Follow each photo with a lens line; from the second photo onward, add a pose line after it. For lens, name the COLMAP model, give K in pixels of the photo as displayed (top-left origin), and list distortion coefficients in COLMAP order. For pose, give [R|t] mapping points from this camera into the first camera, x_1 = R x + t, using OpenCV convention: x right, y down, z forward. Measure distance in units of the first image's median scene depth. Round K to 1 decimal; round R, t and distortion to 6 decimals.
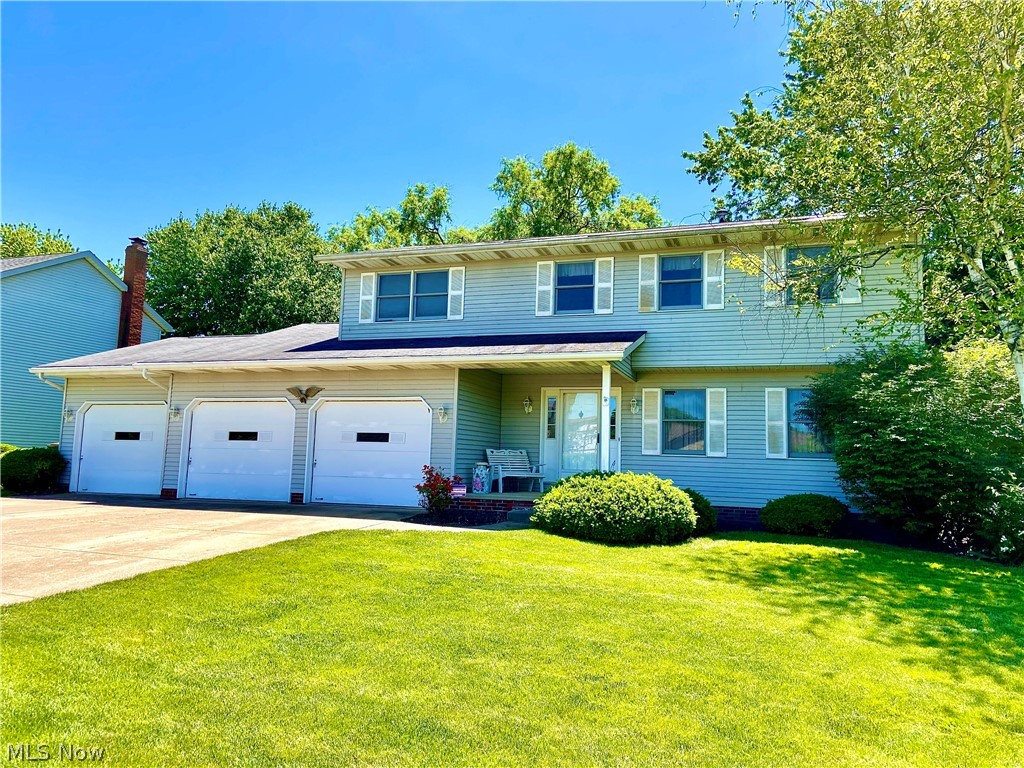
lens RADIAL K [[747.7, 0, 506.8], [0, 747.7, 375.0], [0, 0, 1]] dist [0.068584, -0.002610]
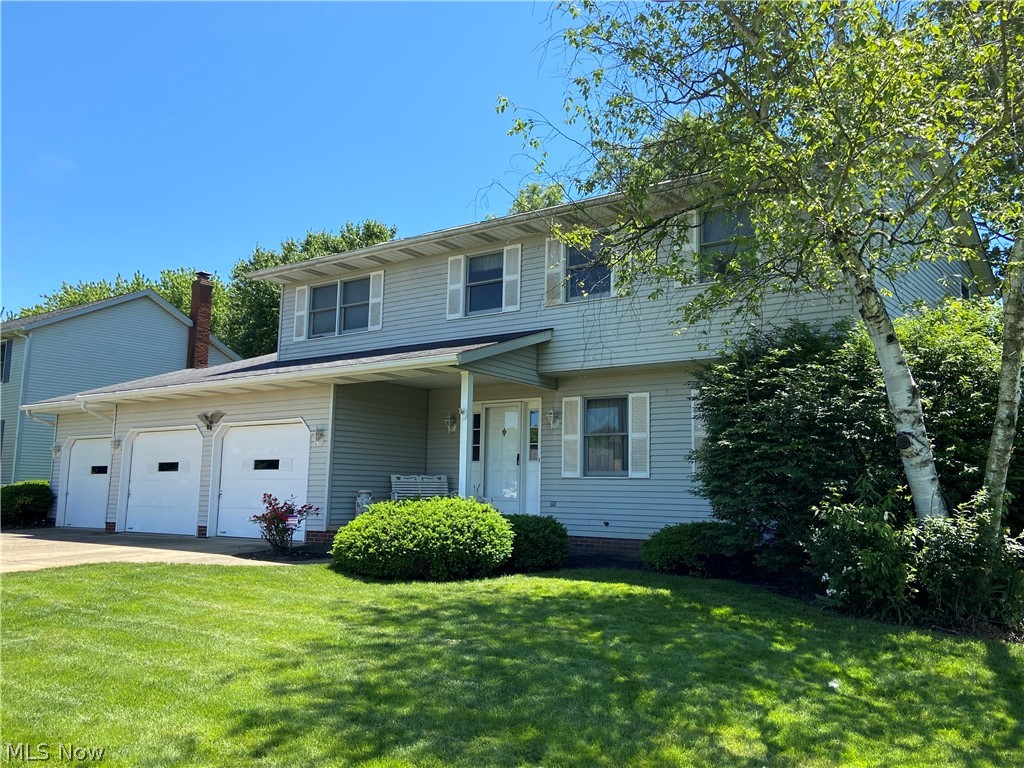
lens RADIAL K [[848.5, 0, 512.8], [0, 848.5, 389.9], [0, 0, 1]] dist [0.097267, 0.002462]
pose [[0.955105, -0.047707, -0.292400, 0.401895], [0.043442, 0.998834, -0.021065, 0.026399], [0.293064, 0.007417, 0.956064, 0.085118]]
